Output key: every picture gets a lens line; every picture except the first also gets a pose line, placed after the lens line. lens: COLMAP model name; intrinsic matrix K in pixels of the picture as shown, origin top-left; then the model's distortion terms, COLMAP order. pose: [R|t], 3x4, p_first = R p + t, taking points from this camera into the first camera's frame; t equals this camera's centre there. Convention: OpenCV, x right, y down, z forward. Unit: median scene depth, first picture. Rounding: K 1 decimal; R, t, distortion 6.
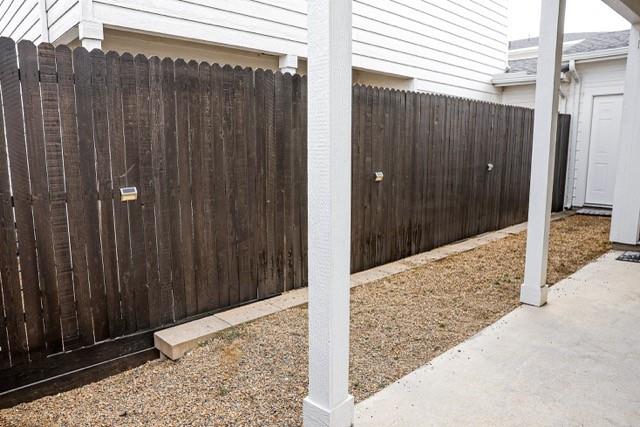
lens RADIAL K [[443.4, 0, 313.5], [0, 443.4, 210.7], [0, 0, 1]] dist [-0.093634, 0.070529]
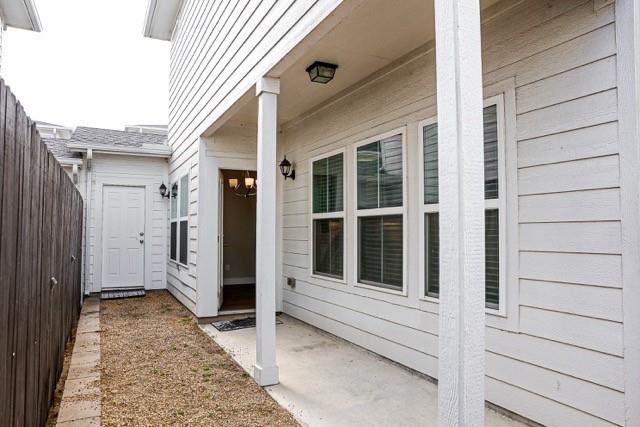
lens RADIAL K [[443.4, 0, 315.5], [0, 443.4, 210.9], [0, 0, 1]] dist [-0.093634, 0.070529]
pose [[0.278971, 0.042208, 0.959372, -0.388561], [0.138048, 0.986894, -0.083561, -0.075454], [-0.950325, 0.155750, 0.269488, 0.405783]]
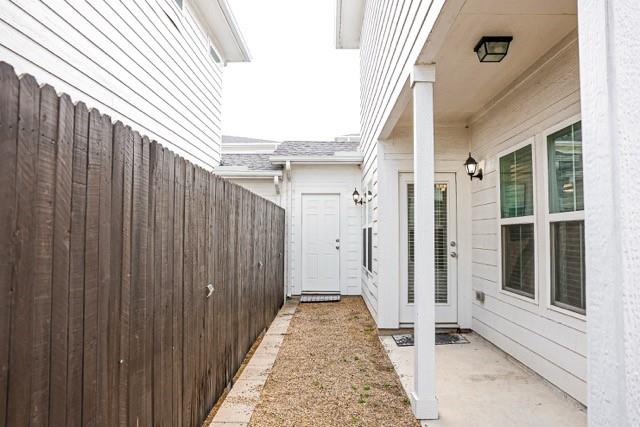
lens RADIAL K [[443.4, 0, 318.3], [0, 443.4, 212.2], [0, 0, 1]] dist [-0.093634, 0.070529]
pose [[0.693548, 0.036204, 0.719501, -0.254948], [0.102965, 0.983501, -0.148739, -0.076990], [-0.713015, 0.177241, 0.678377, 0.349581]]
